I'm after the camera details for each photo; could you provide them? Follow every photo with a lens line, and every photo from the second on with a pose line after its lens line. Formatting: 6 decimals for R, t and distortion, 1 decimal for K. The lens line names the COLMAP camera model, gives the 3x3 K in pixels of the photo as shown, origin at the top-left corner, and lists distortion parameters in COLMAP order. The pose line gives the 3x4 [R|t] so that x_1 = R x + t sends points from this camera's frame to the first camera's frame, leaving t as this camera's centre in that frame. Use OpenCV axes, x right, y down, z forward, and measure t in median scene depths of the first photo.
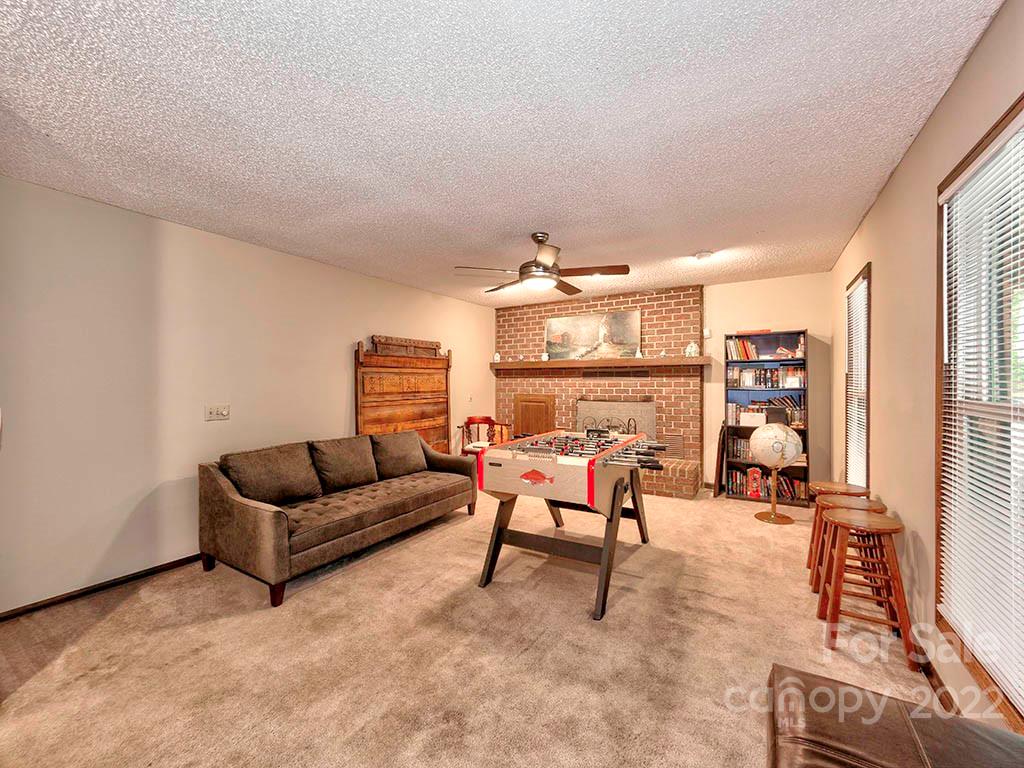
lens RADIAL K [[405.0, 0, 512.3], [0, 405.0, 392.3], [0, 0, 1]] dist [-0.000873, -0.000230]
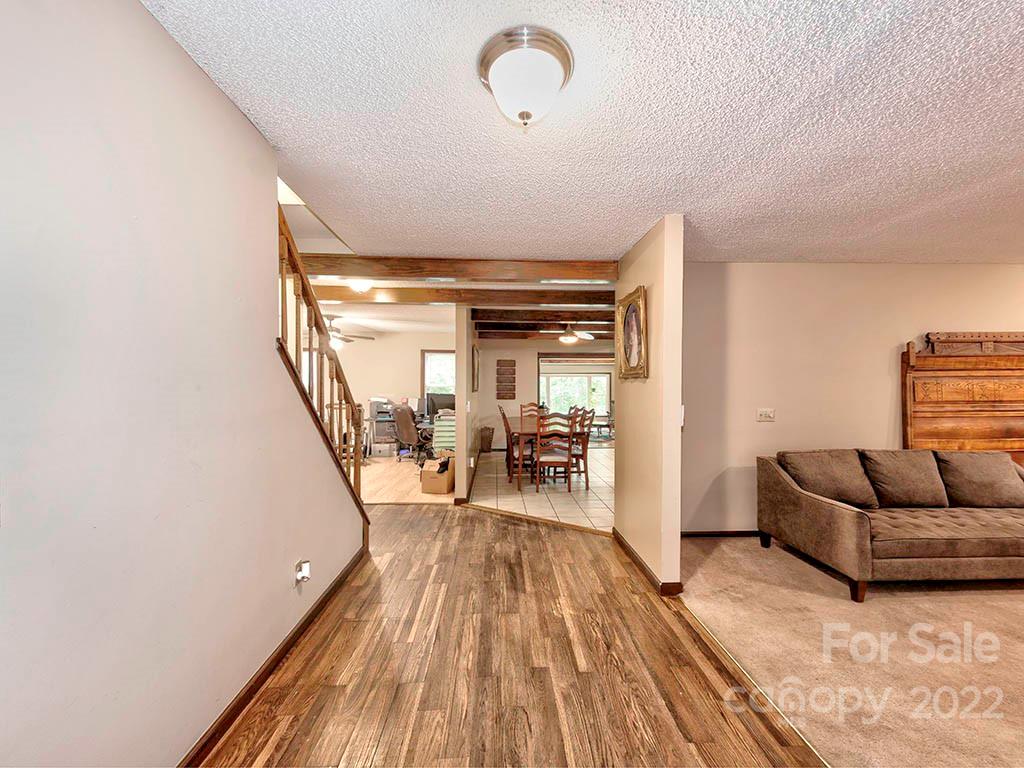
lens RADIAL K [[405.0, 0, 512.3], [0, 405.0, 392.3], [0, 0, 1]] dist [-0.000873, -0.000230]
pose [[0.546896, 0.006955, -0.837172, -0.150079], [-0.017842, 0.999835, -0.003349, 0.001889], [0.837010, 0.016769, 0.546930, -0.255449]]
